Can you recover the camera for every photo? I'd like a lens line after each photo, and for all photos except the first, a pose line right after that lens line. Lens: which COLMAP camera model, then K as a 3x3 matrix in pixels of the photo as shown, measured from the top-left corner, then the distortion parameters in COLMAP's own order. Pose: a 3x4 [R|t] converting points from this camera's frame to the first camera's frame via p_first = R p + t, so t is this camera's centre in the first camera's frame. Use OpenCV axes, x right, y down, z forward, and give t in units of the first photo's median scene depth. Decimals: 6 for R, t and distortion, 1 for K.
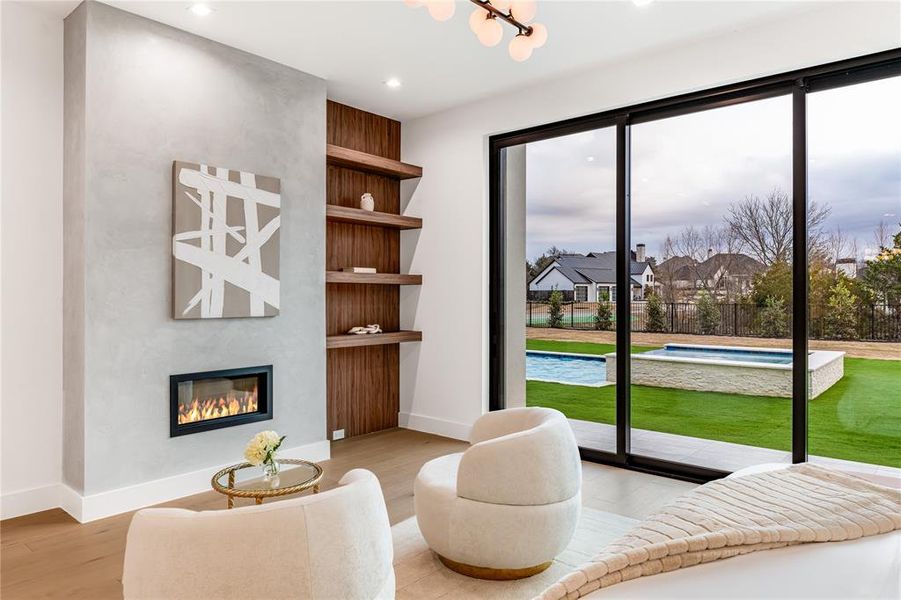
lens RADIAL K [[583.0, 0, 459.5], [0, 583.0, 296.2], [0, 0, 1]] dist [0.002662, -0.003361]
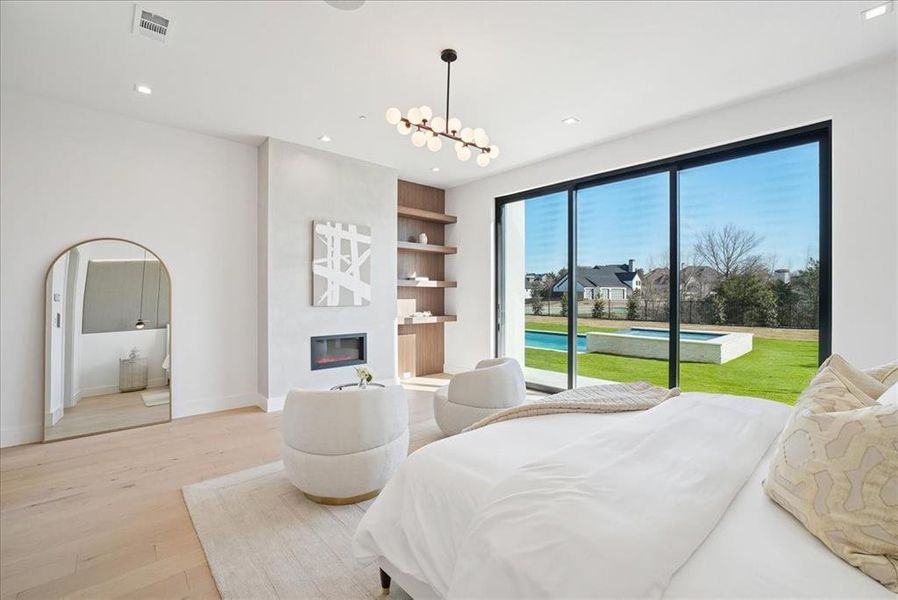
lens RADIAL K [[381.2, 0, 449.0], [0, 381.2, 300.0], [0, 0, 1]] dist [-0.002011, -0.000175]
pose [[0.989724, 0.008065, -0.142763, 0.095139], [-0.006029, 0.999874, 0.014689, -0.000146], [0.142864, -0.013678, 0.989648, -0.114803]]
